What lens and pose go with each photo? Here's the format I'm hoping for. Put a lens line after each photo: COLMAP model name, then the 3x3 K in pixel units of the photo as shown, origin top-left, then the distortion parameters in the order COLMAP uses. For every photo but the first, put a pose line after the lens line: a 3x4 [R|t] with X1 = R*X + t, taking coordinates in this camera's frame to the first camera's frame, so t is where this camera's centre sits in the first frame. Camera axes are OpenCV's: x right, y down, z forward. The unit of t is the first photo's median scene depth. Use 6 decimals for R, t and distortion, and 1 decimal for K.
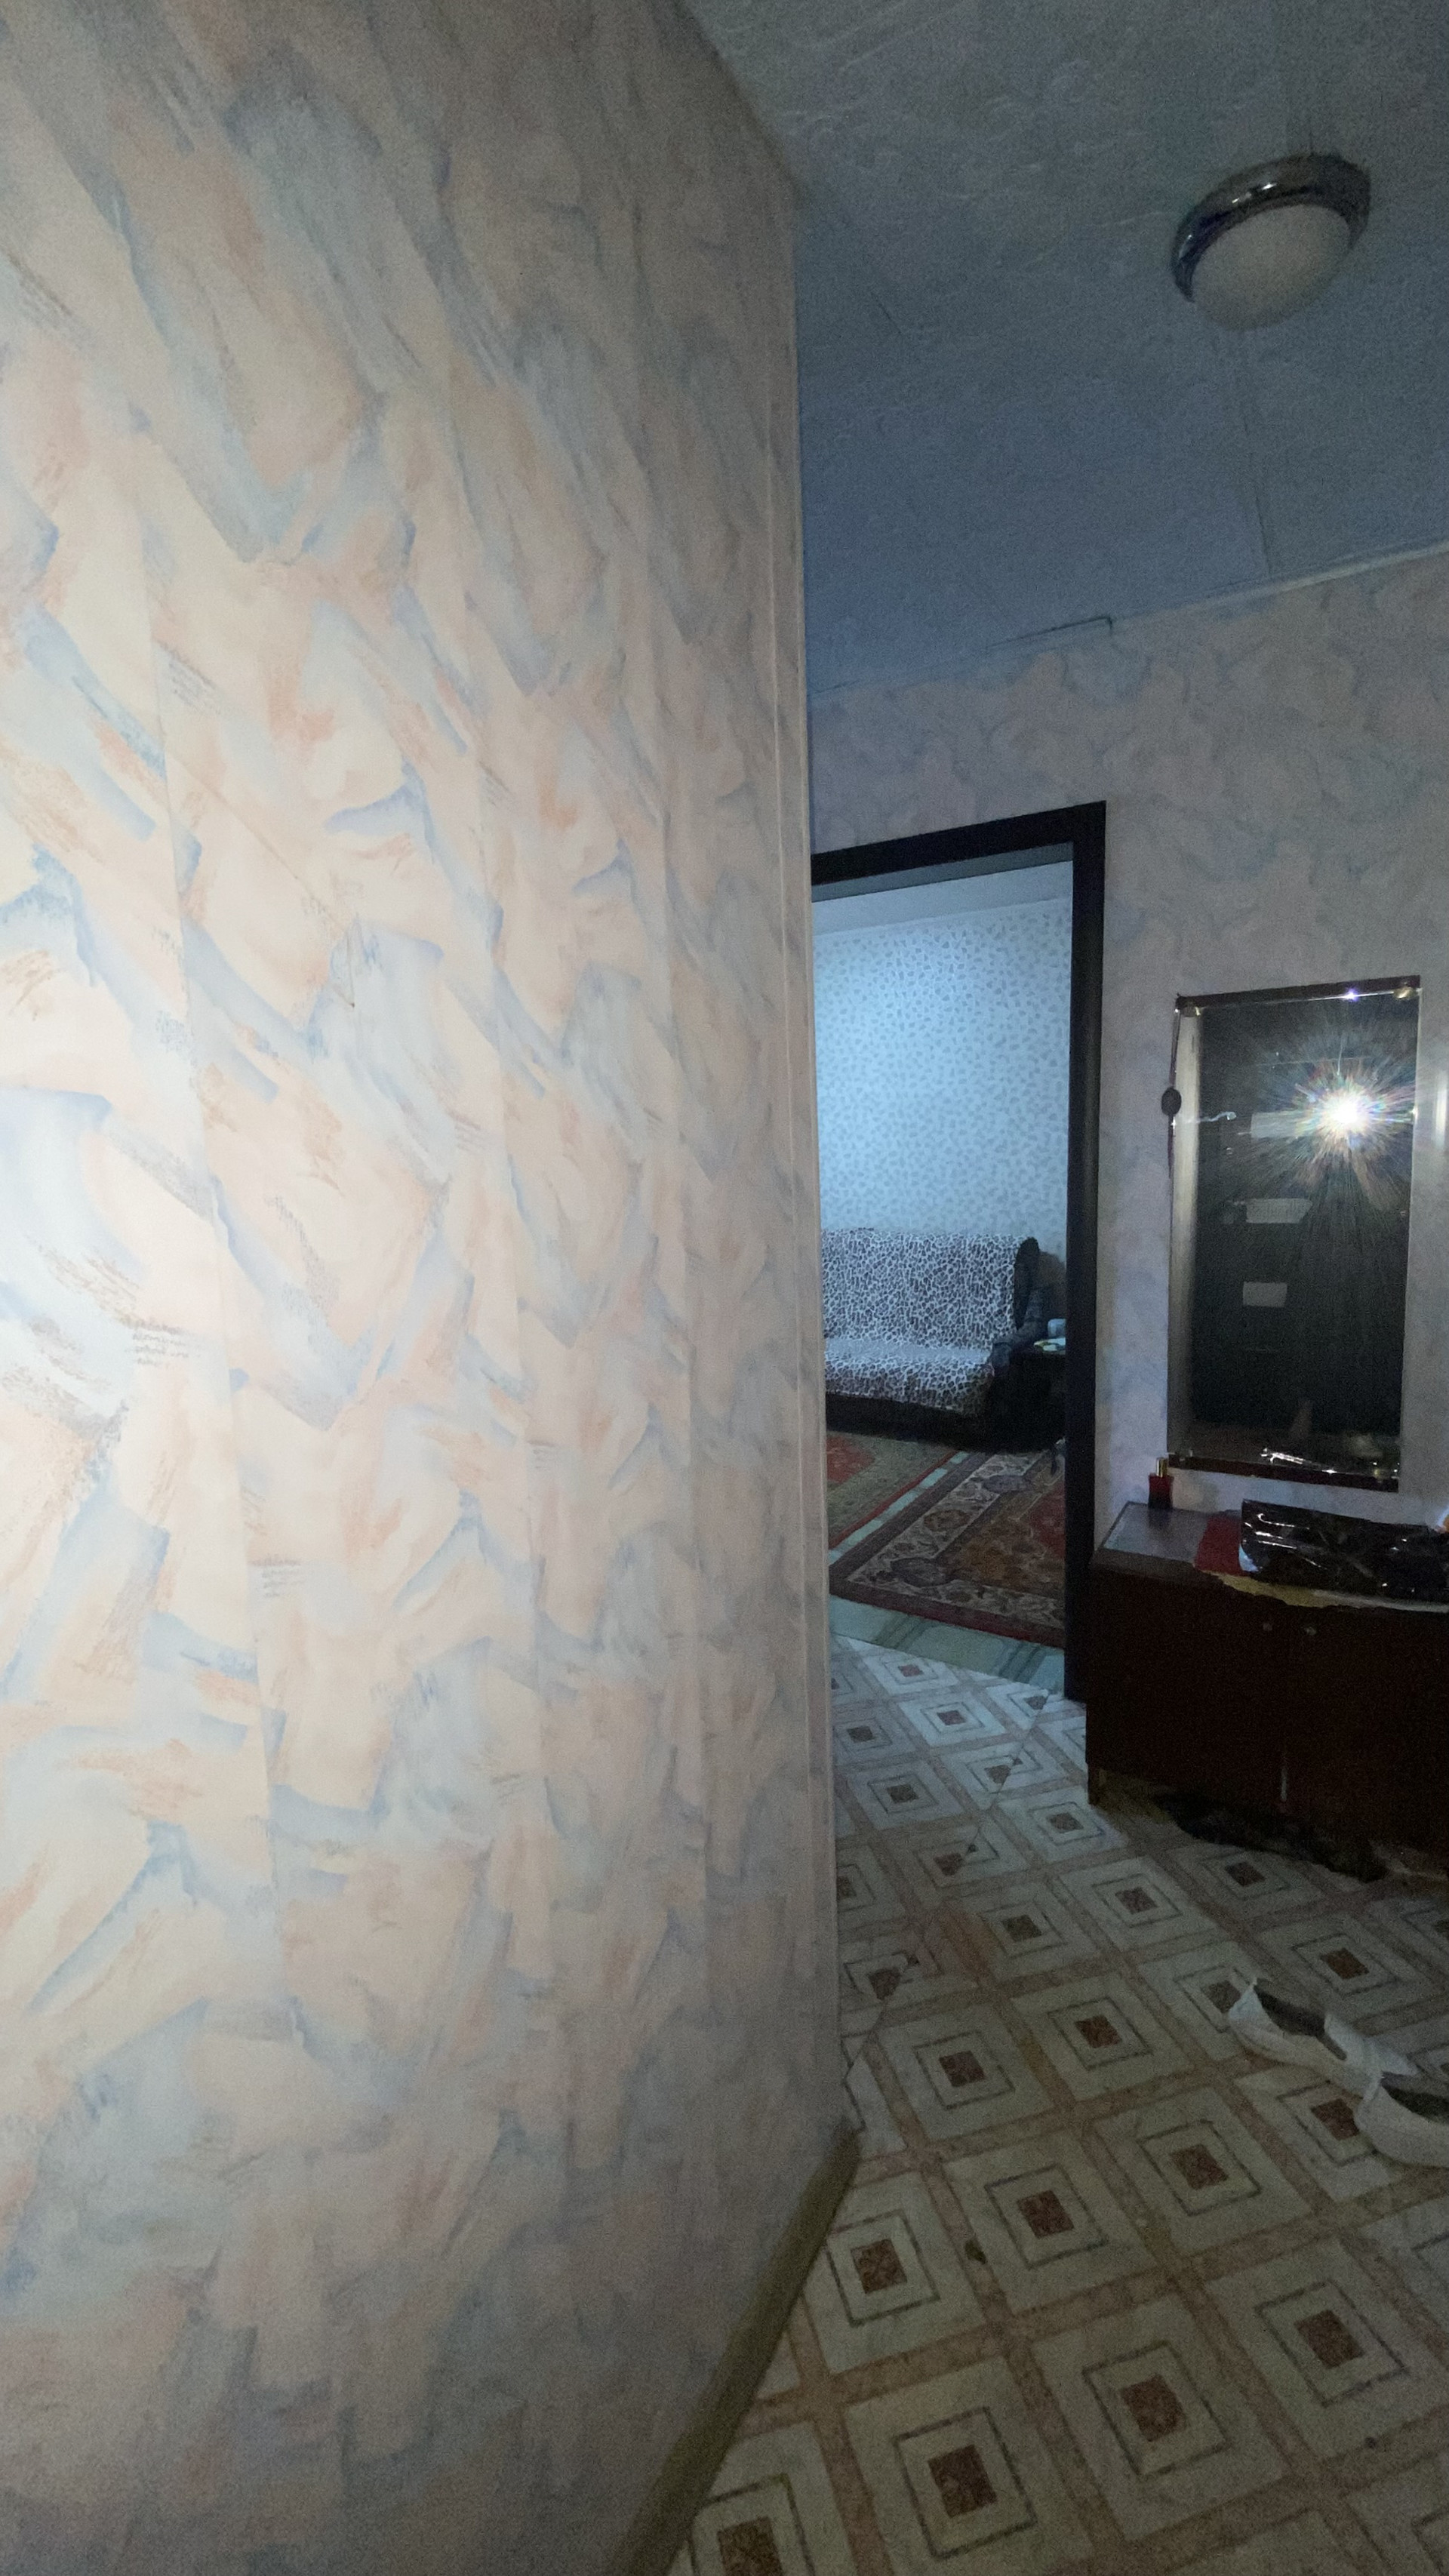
lens RADIAL K [[1052.2, 0, 712.0], [0, 1052.2, 1270.0], [0, 0, 1]] dist [0.028503, -0.021598]
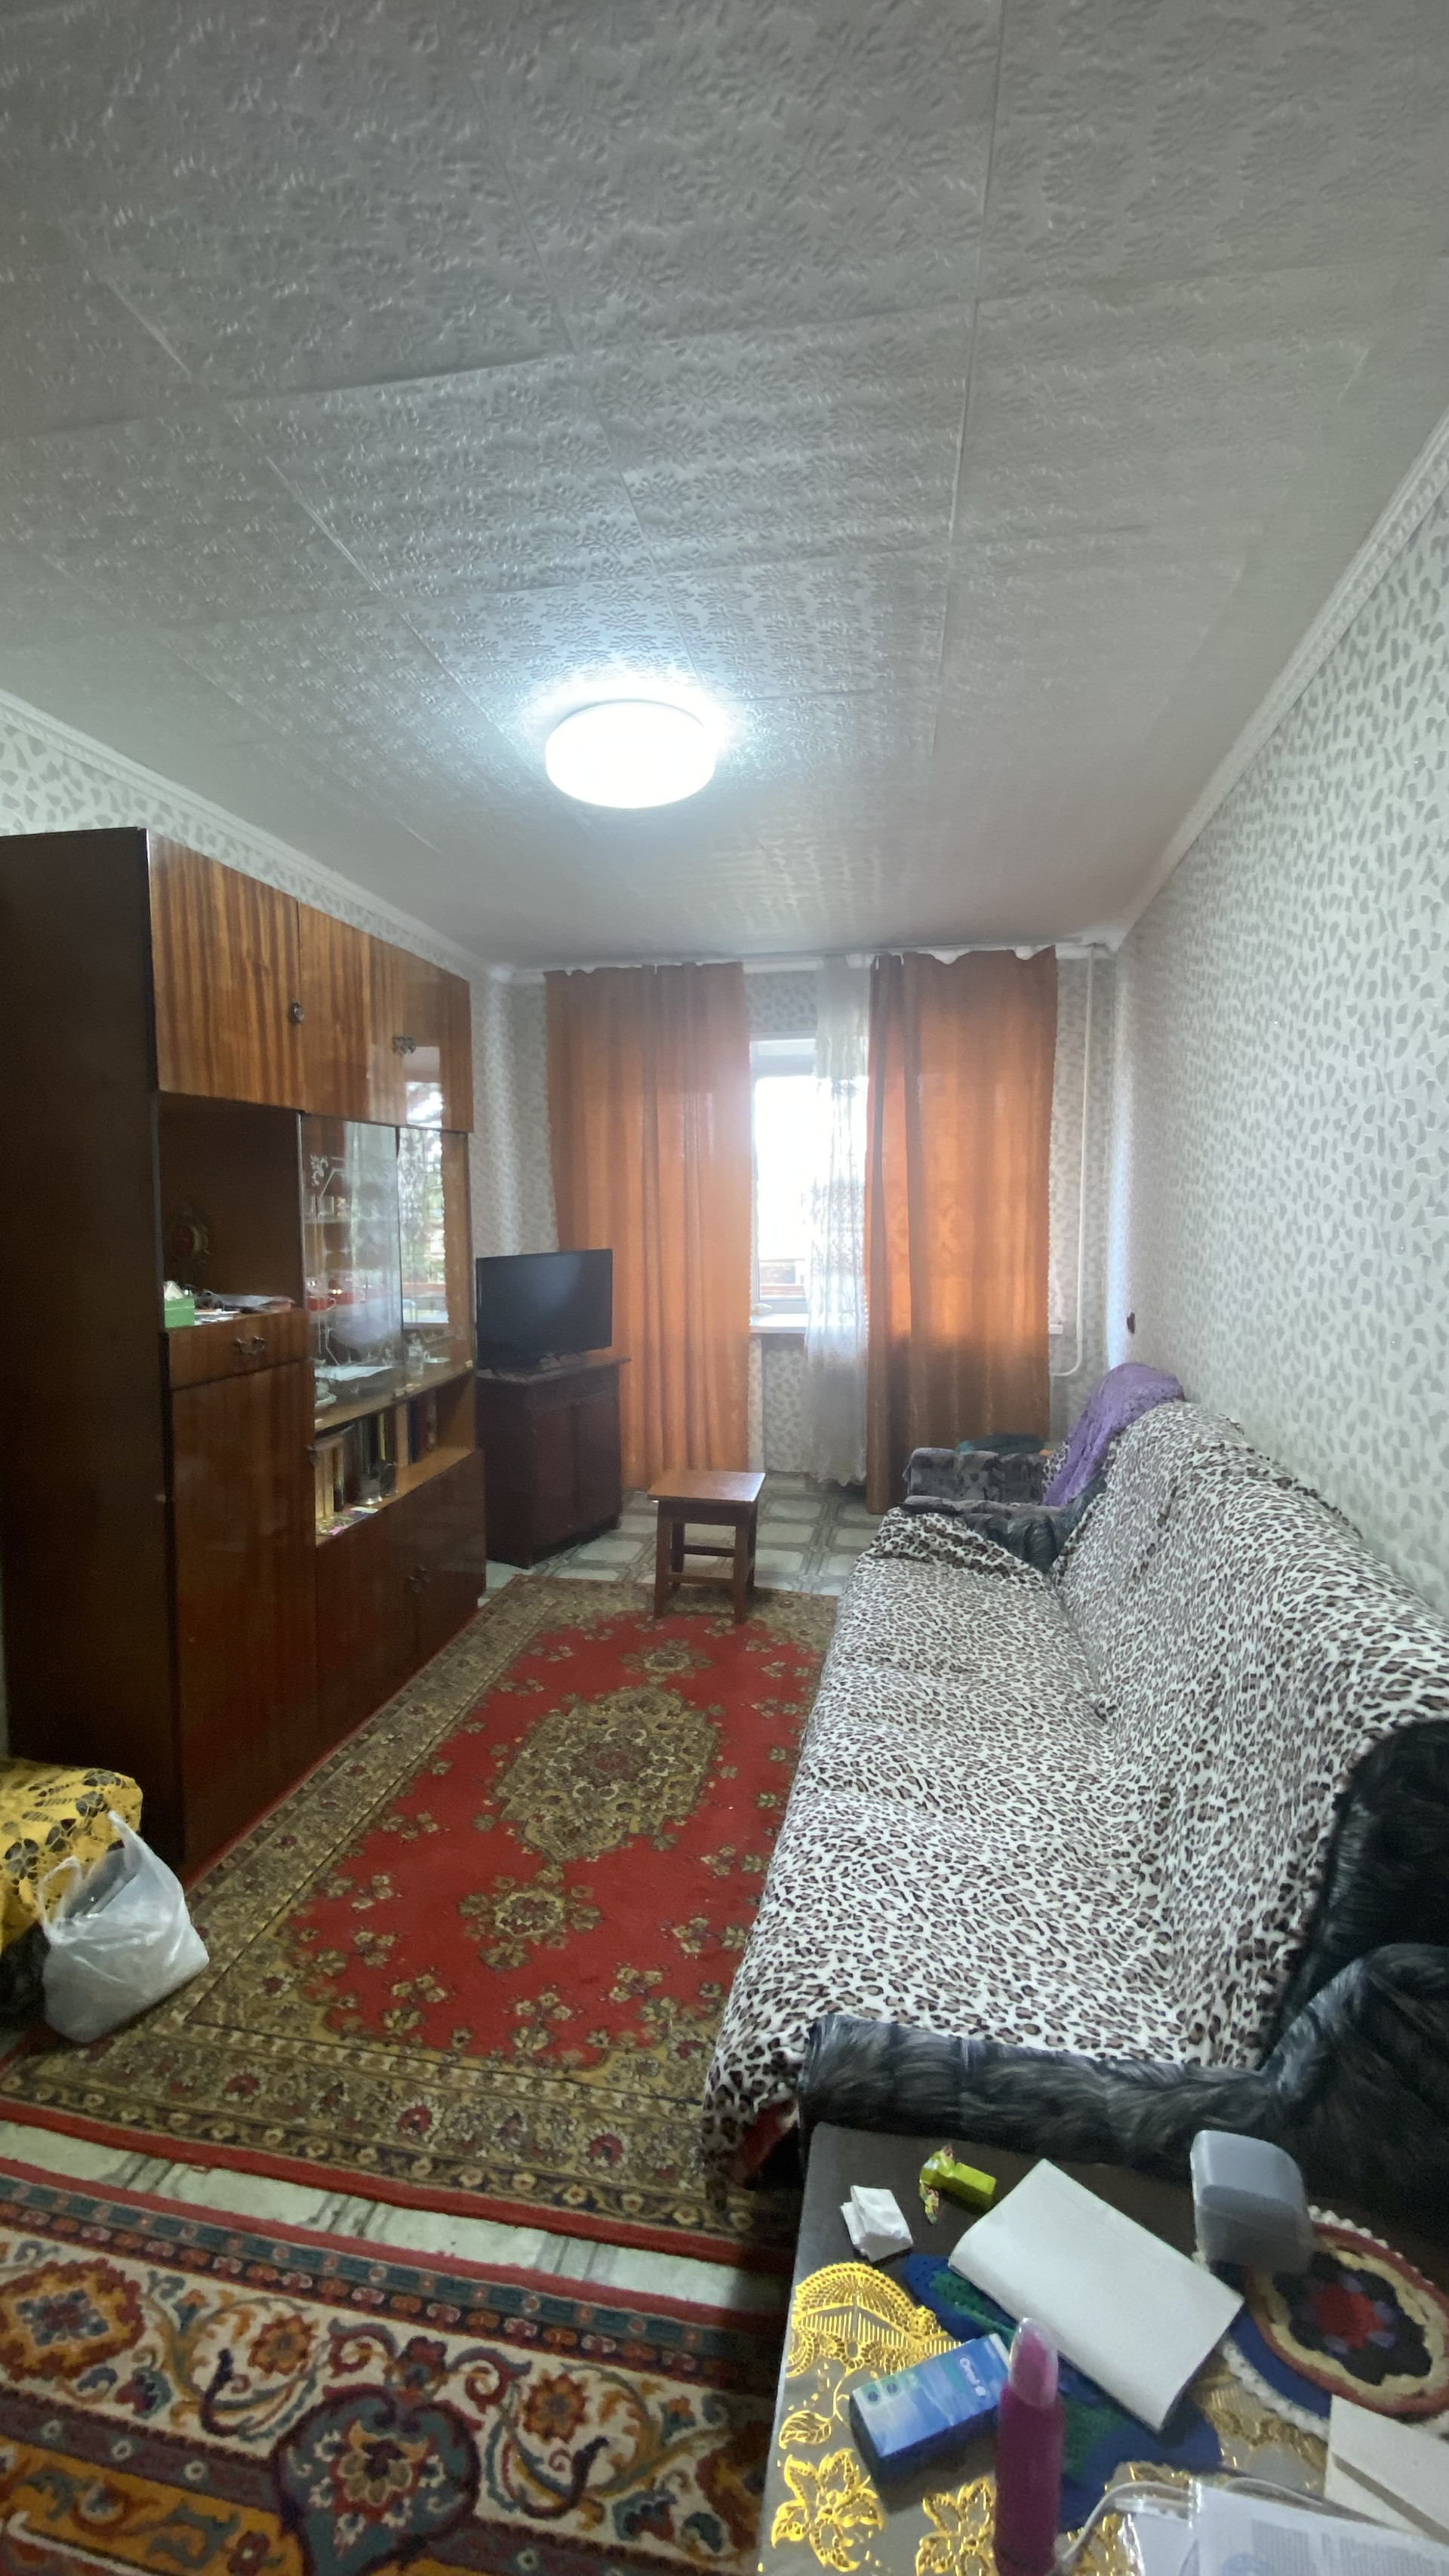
lens RADIAL K [[1052.2, 0, 712.0], [0, 1052.2, 1270.0], [0, 0, 1]] dist [0.028503, -0.021598]
pose [[0.363406, 0.099294, -0.926324, 0.501438], [-0.118200, 0.991183, 0.059875, -0.133098], [0.924102, 0.087732, 0.371939, 0.881310]]
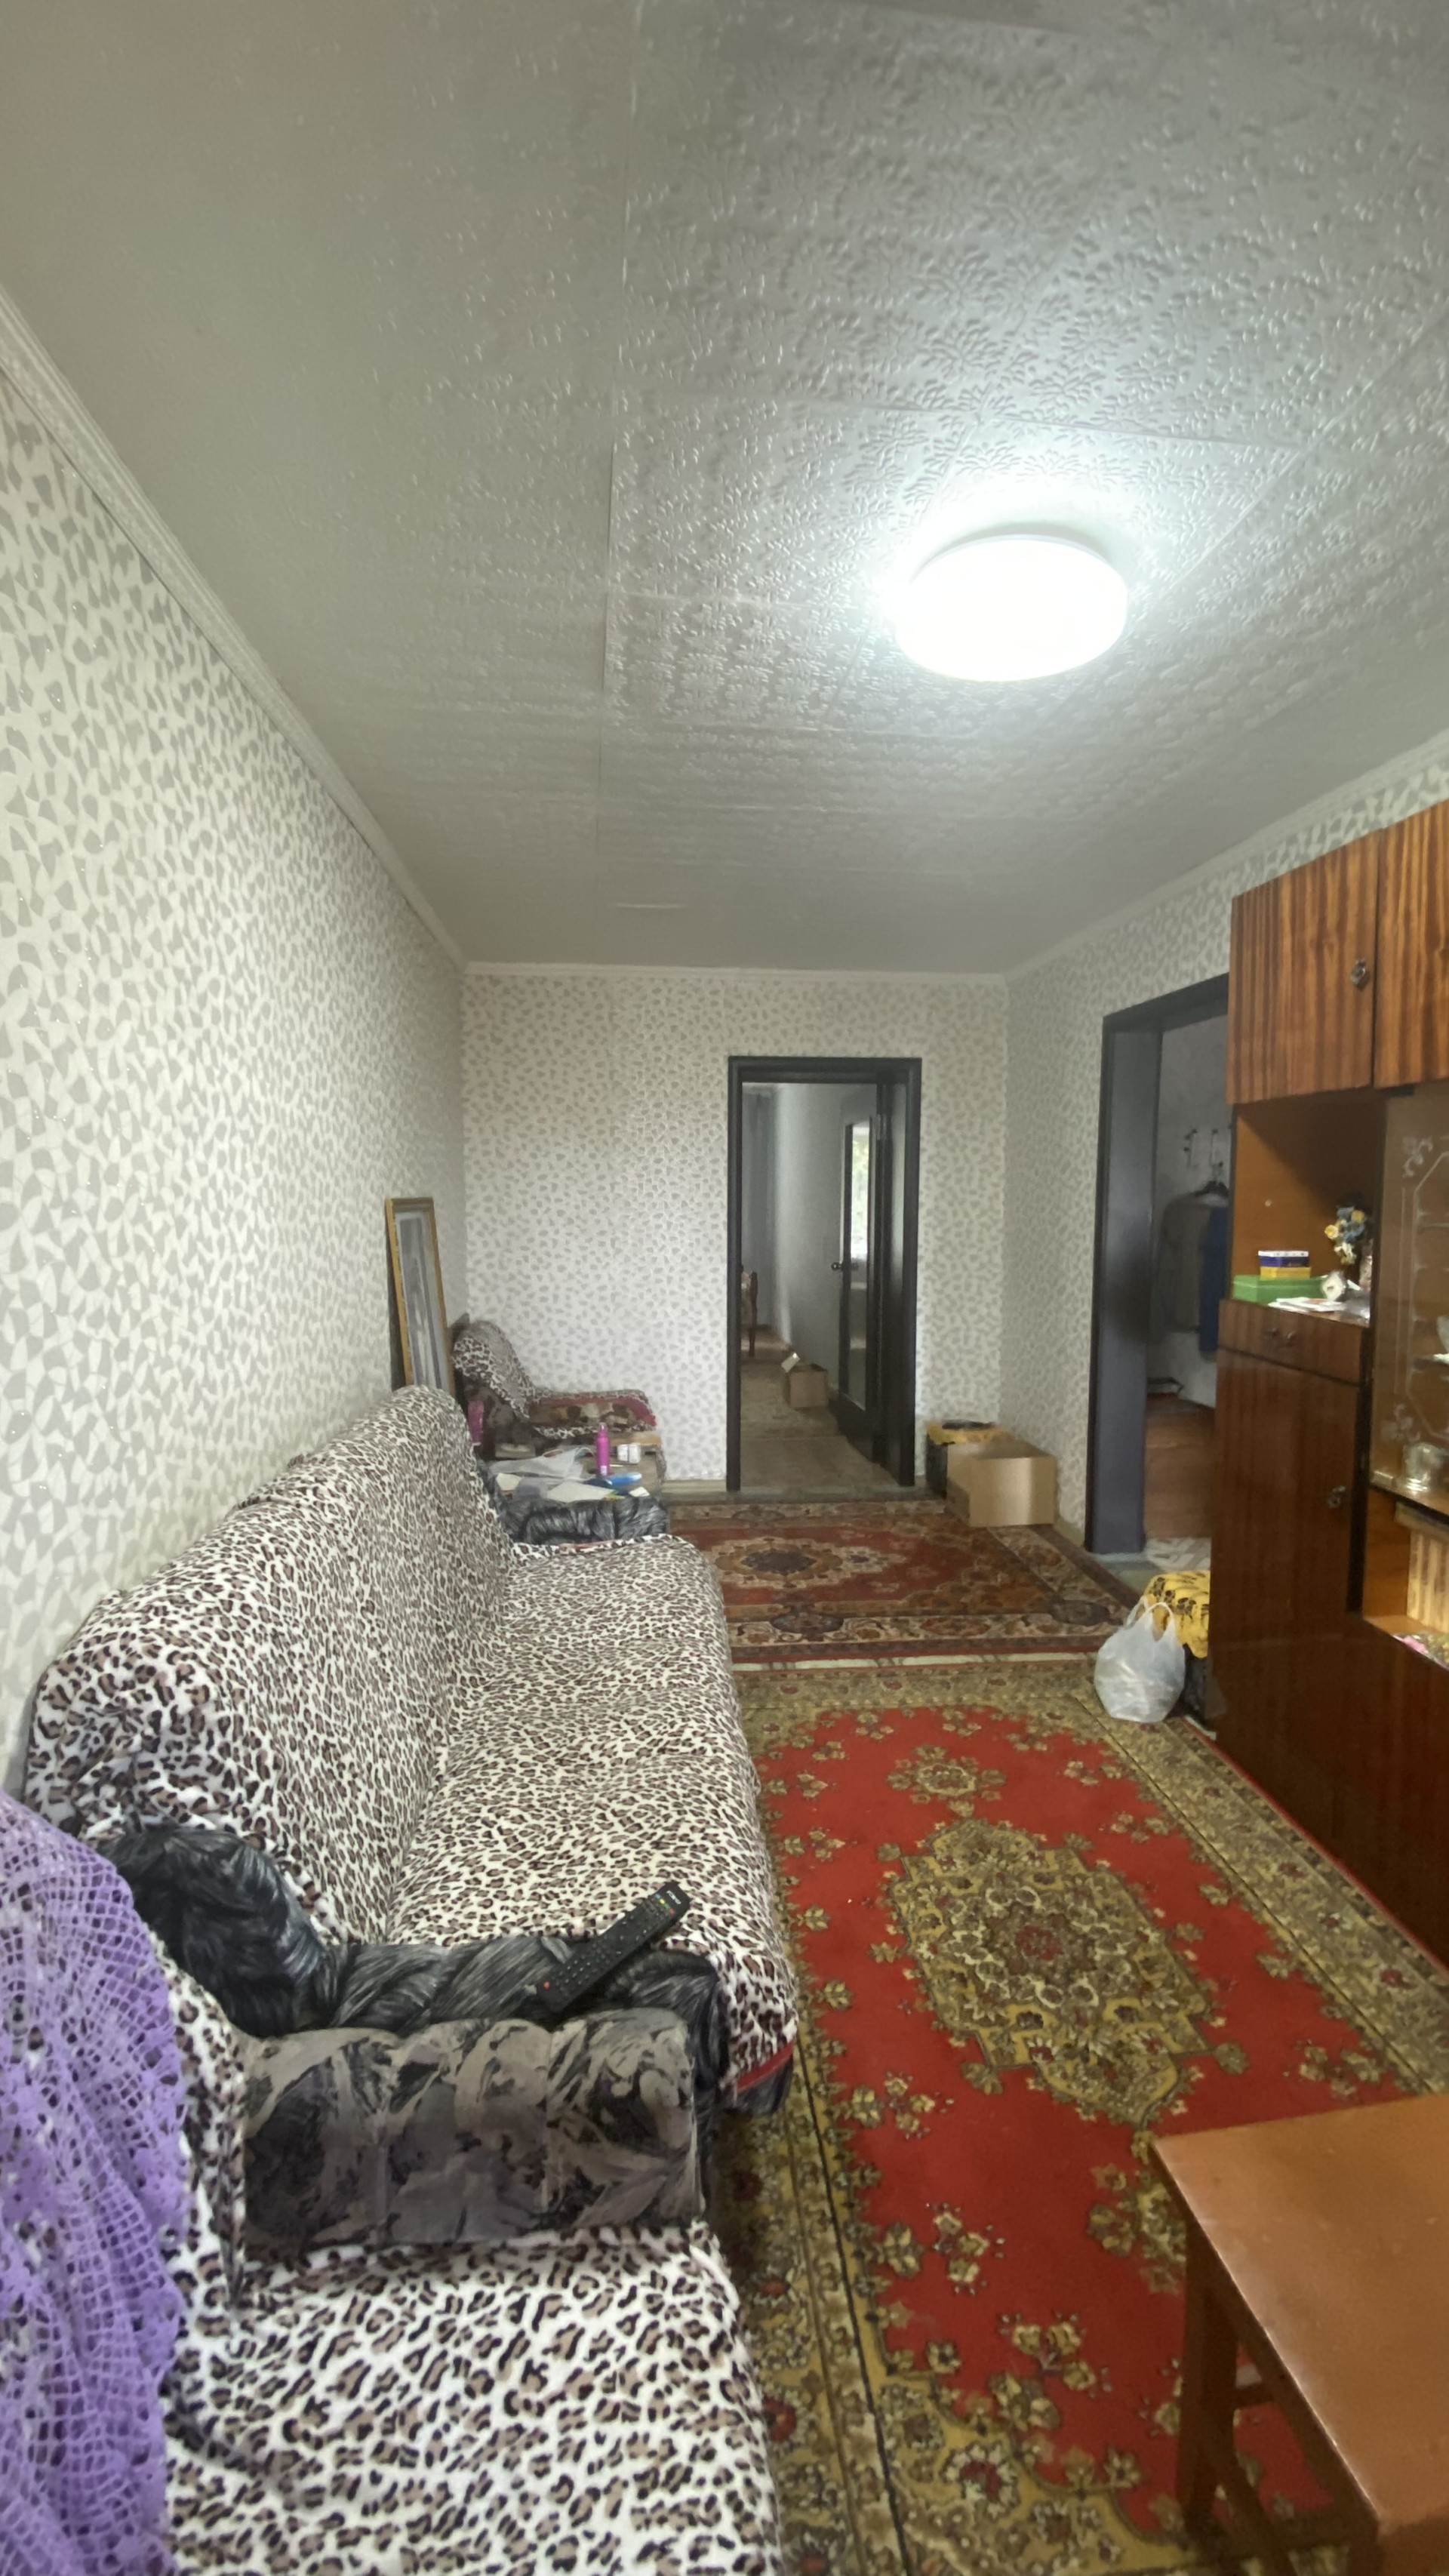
lens RADIAL K [[1052.2, 0, 712.0], [0, 1052.2, 1270.0], [0, 0, 1]] dist [0.028503, -0.021598]
pose [[-0.612351, -0.021098, 0.790305, -0.306050], [0.122605, 0.985016, 0.121294, -0.170609], [-0.781021, 0.171170, -0.600588, 1.403725]]
